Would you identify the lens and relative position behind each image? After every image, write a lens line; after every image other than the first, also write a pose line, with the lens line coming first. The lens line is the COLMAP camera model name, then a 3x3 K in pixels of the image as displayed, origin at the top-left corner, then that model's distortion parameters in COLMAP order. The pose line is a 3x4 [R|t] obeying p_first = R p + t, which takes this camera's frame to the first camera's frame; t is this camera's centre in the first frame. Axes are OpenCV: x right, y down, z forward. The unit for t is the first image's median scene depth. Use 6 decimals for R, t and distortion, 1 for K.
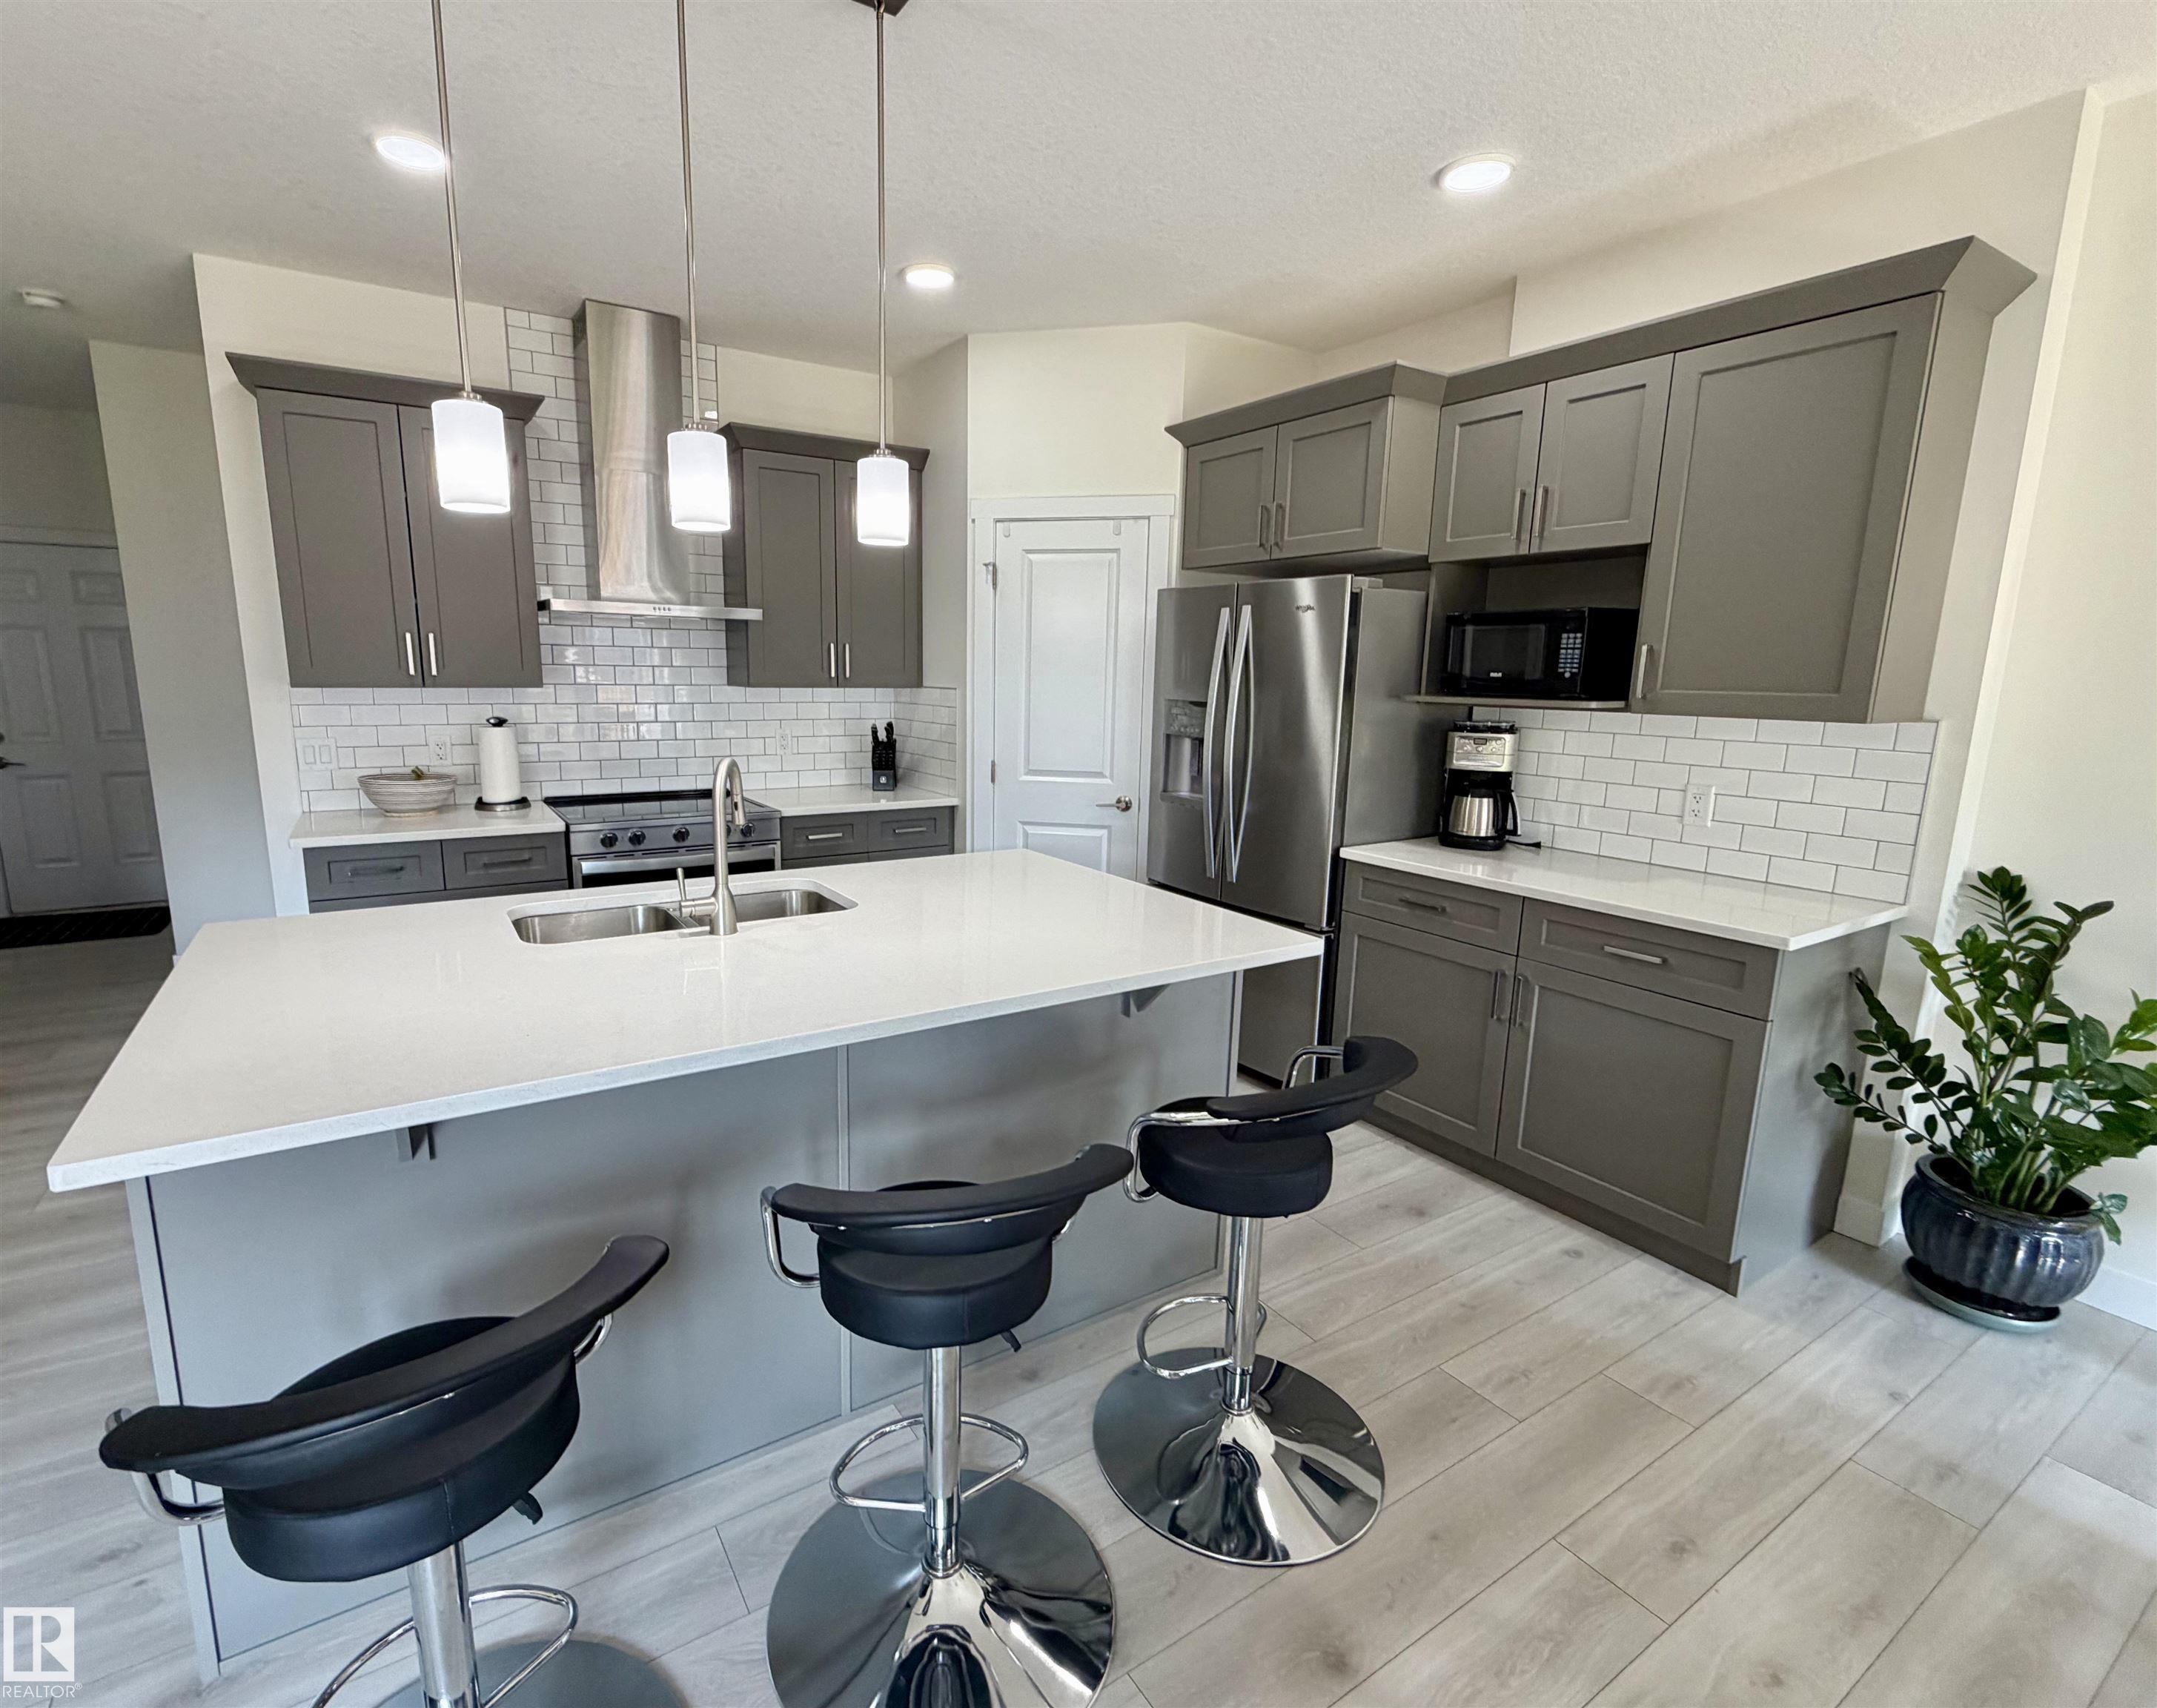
lens RADIAL K [[1003.6, 0, 1019.1], [0, 1003.6, 855.4], [0, 0, 1]] dist [-0.001034, 0.000706]
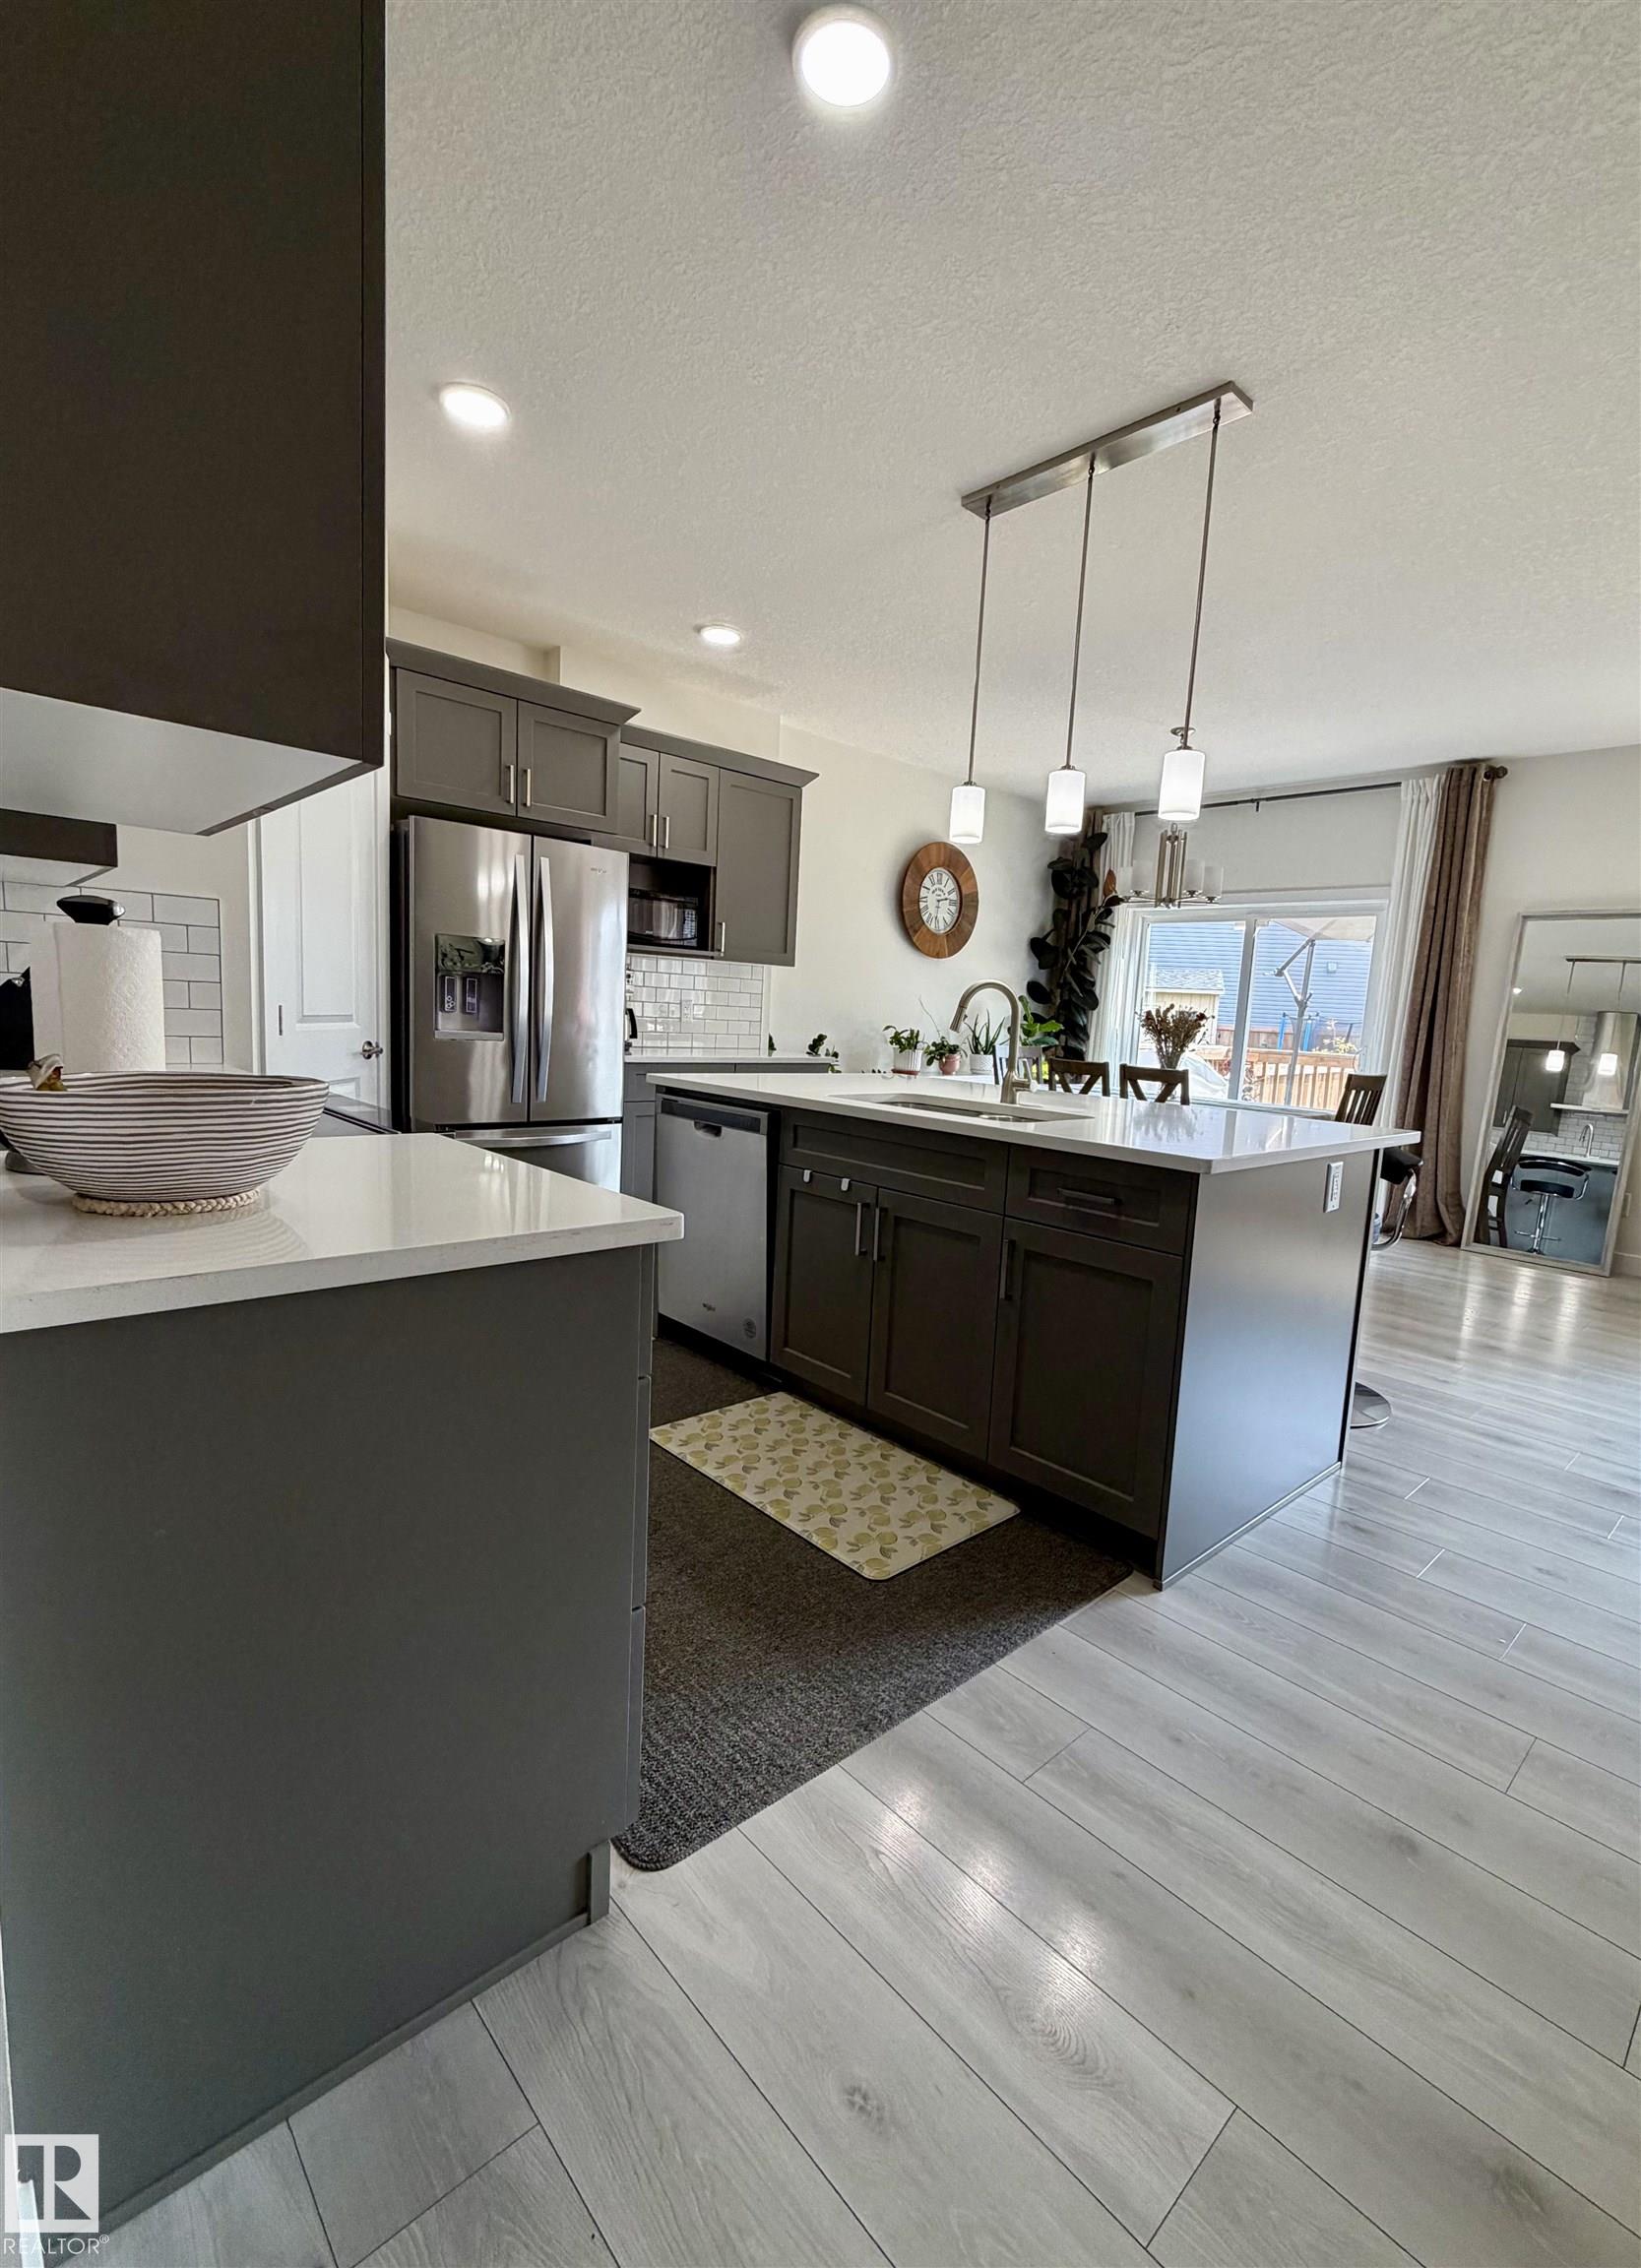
lens RADIAL K [[1008.7, 0, 816.8], [0, 1008.7, 1142.3], [0, 0, 1]] dist [0.002086, 0.000019]
pose [[-0.175761, -0.150542, 0.972854, -1.247402], [0.130480, 0.975957, 0.174595, -0.112380], [-0.975747, 0.157625, -0.151893, 1.126475]]
